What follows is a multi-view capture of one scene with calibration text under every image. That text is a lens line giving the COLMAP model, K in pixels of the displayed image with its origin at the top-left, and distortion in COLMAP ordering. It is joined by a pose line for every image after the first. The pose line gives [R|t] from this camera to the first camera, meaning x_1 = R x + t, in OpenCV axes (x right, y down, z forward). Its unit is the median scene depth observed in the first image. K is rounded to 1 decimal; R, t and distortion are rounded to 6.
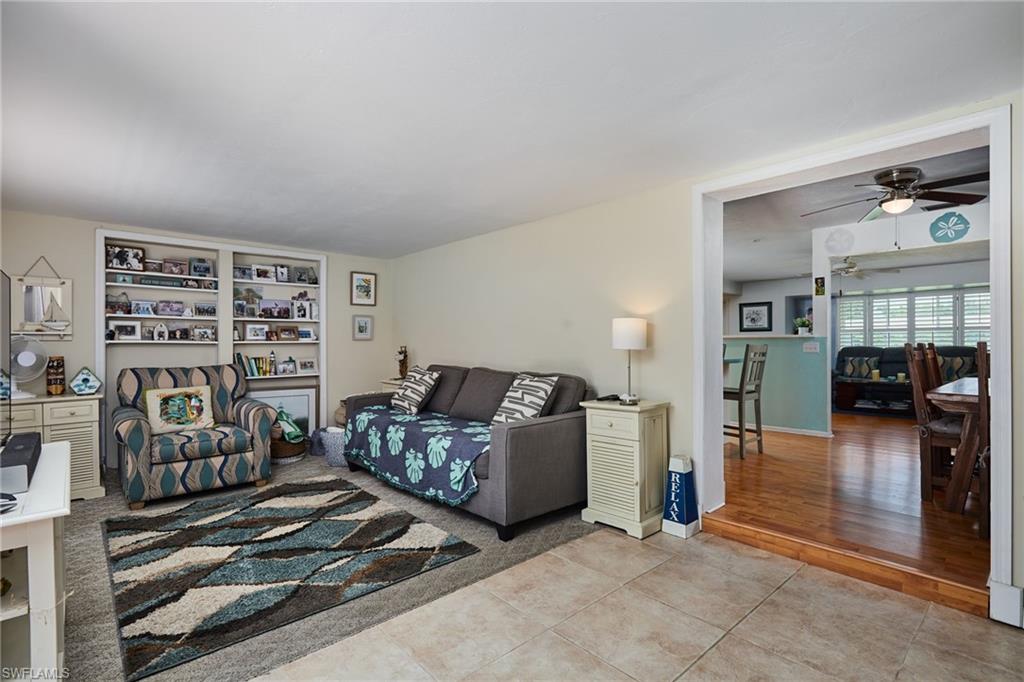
lens RADIAL K [[492.3, 0, 509.8], [0, 492.3, 344.3], [0, 0, 1]] dist [0.000789, -0.000047]
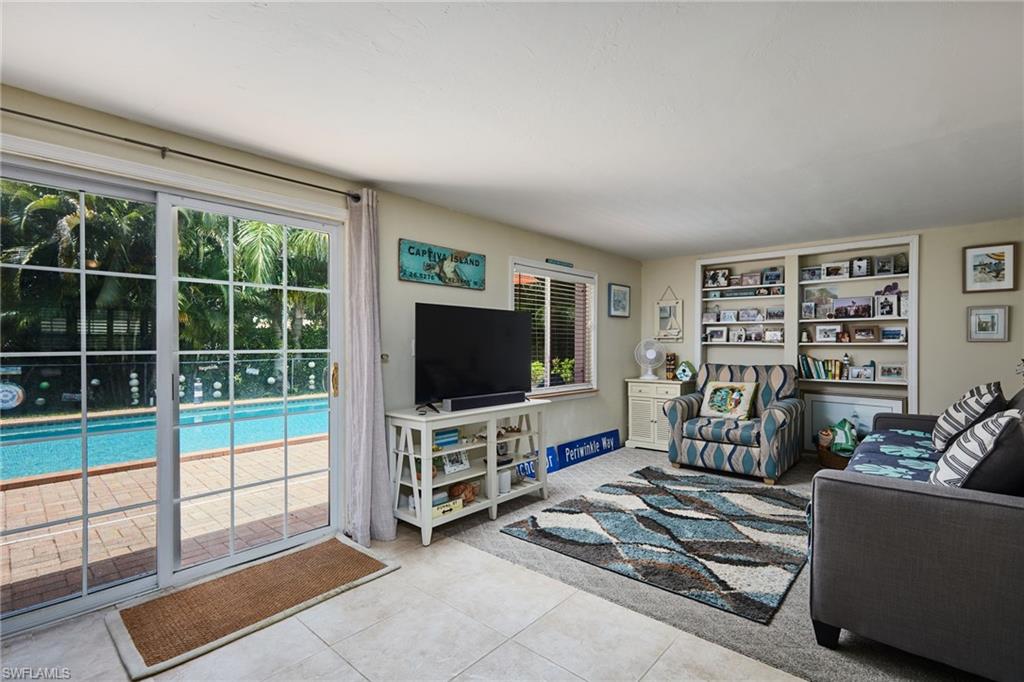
lens RADIAL K [[471.1, 0, 516.4], [0, 471.1, 344.9], [0, 0, 1]] dist [0.002821, 0.000231]
pose [[0.114670, 0.008055, -0.993371, 0.406489], [-0.004321, 0.999962, 0.007609, -0.008254], [0.993394, 0.003420, 0.114700, 0.358041]]
